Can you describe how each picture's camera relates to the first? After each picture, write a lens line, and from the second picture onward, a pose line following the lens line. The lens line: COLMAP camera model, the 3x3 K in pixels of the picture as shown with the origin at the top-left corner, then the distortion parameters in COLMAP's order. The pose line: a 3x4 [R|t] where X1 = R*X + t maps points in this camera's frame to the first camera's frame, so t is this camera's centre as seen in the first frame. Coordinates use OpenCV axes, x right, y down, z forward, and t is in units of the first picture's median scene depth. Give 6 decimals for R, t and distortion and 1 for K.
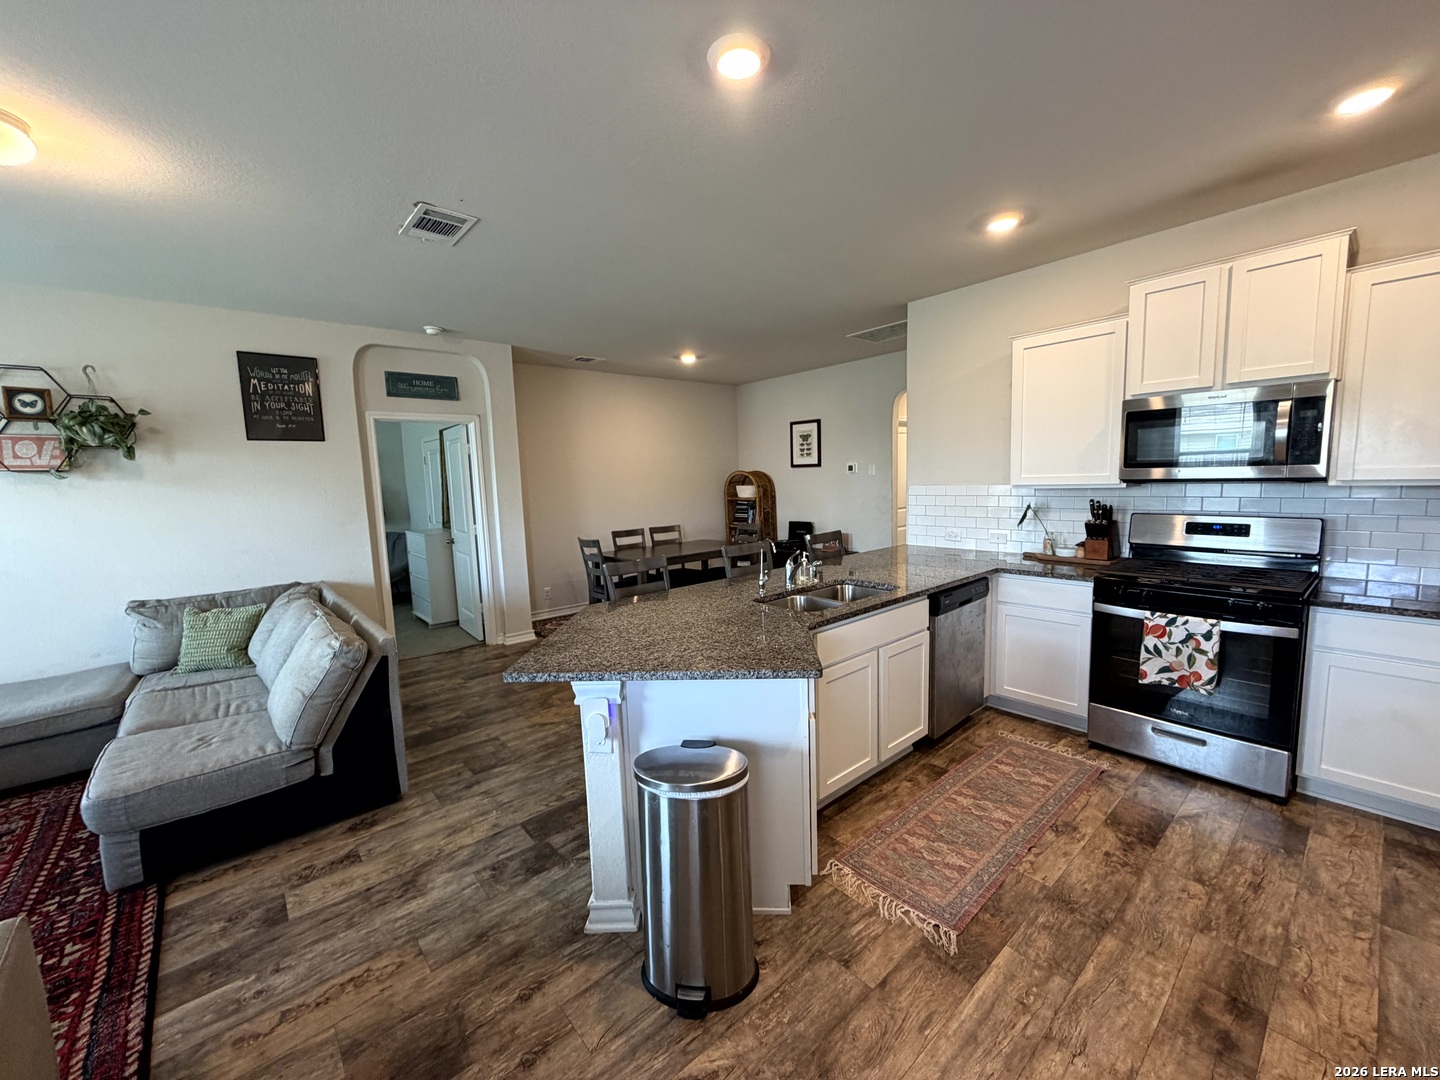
lens RADIAL K [[572.4, 0, 716.1], [0, 572.4, 541.3], [0, 0, 1]] dist [0.000732, 0.000468]
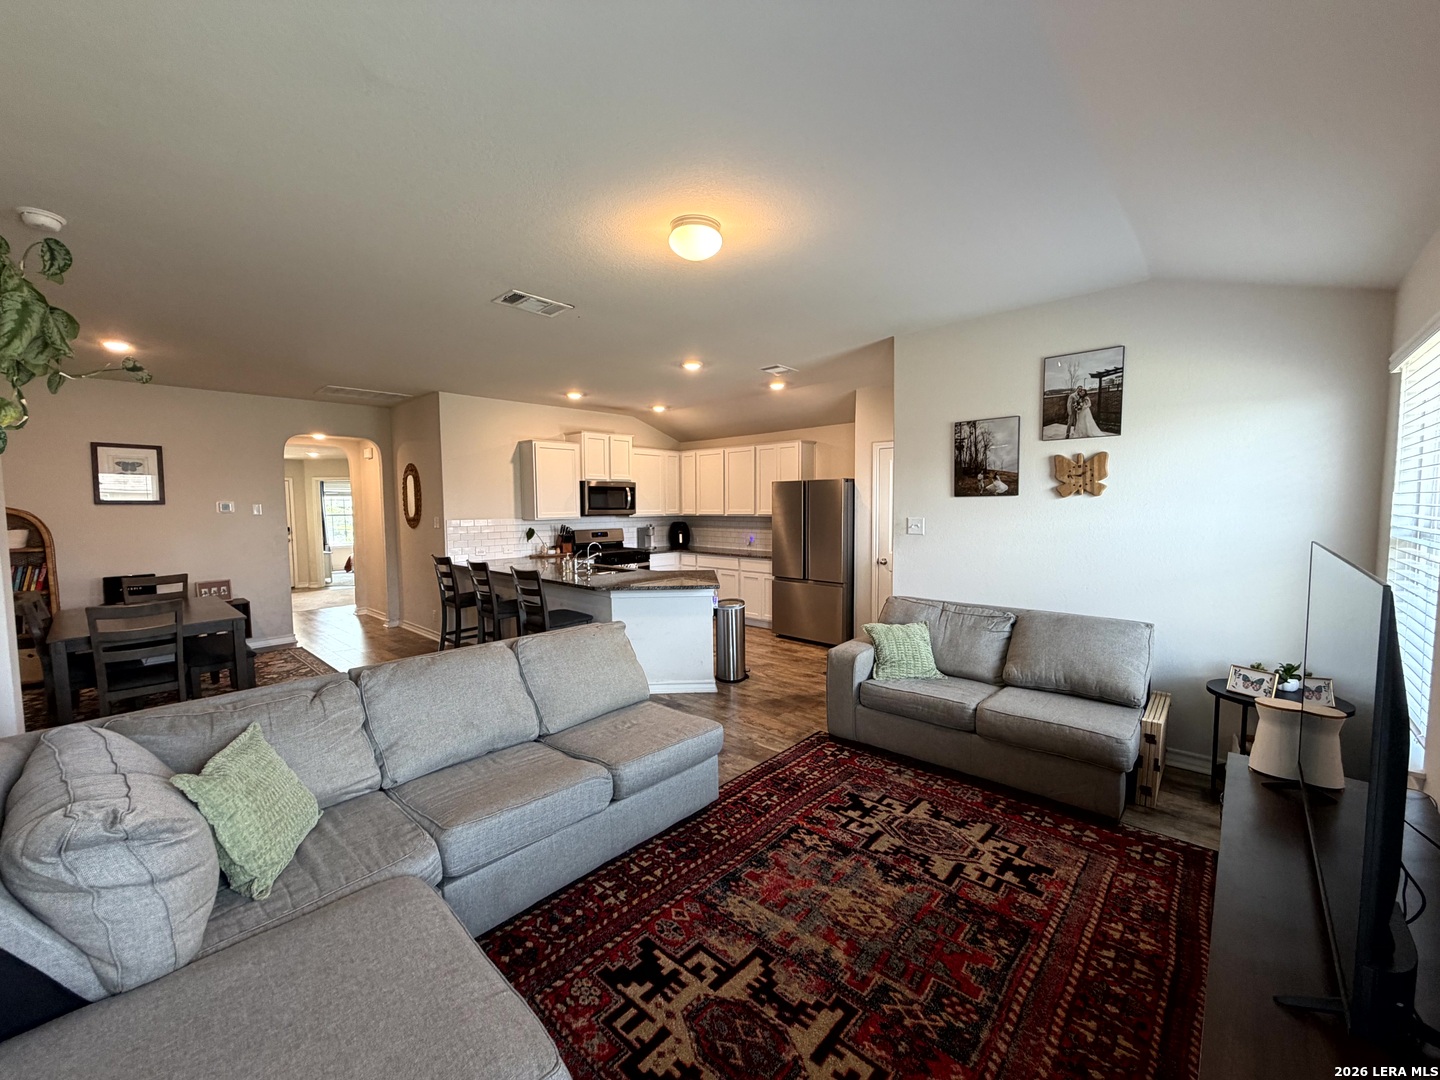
lens RADIAL K [[572.4, 0, 716.1], [0, 572.4, 541.3], [0, 0, 1]] dist [0.000732, 0.000468]
pose [[-0.103613, -0.029836, 0.994170, -1.208390], [0.125445, 0.991176, 0.042820, -0.025324], [-0.986675, 0.129150, -0.098956, 0.536747]]
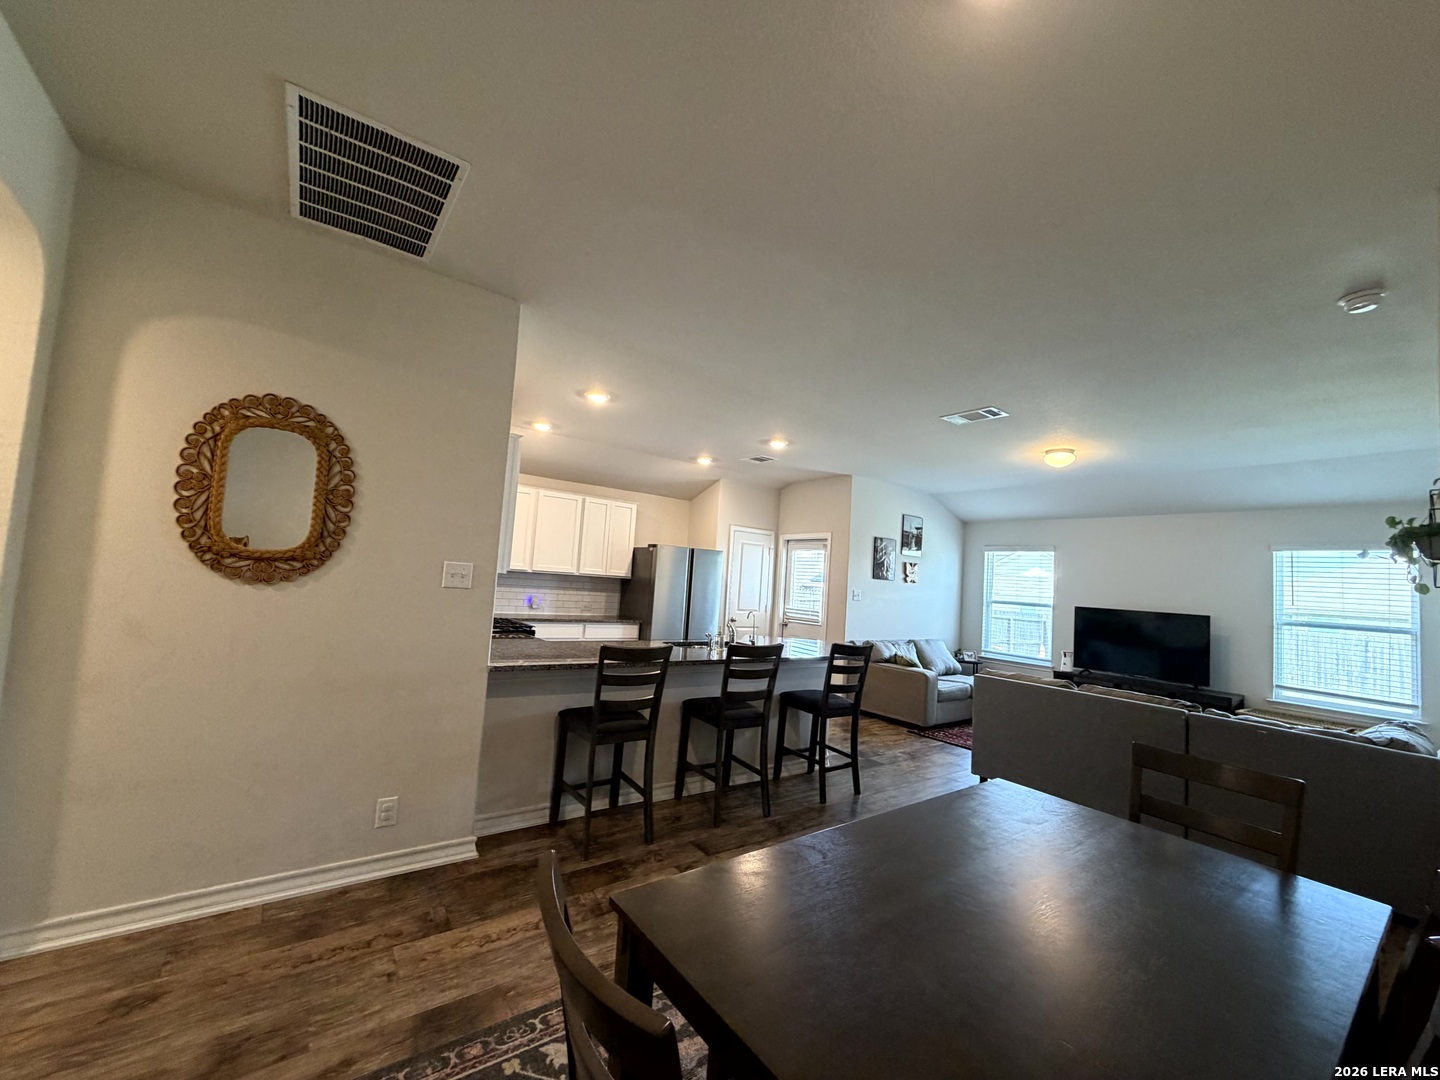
lens RADIAL K [[572.4, 0, 716.1], [0, 572.4, 541.3], [0, 0, 1]] dist [0.000732, 0.000468]
pose [[-0.995792, -0.028791, 0.087001, 0.039586], [-0.025059, 0.998731, 0.043682, -0.180923], [-0.088148, 0.041318, -0.995250, 1.749347]]
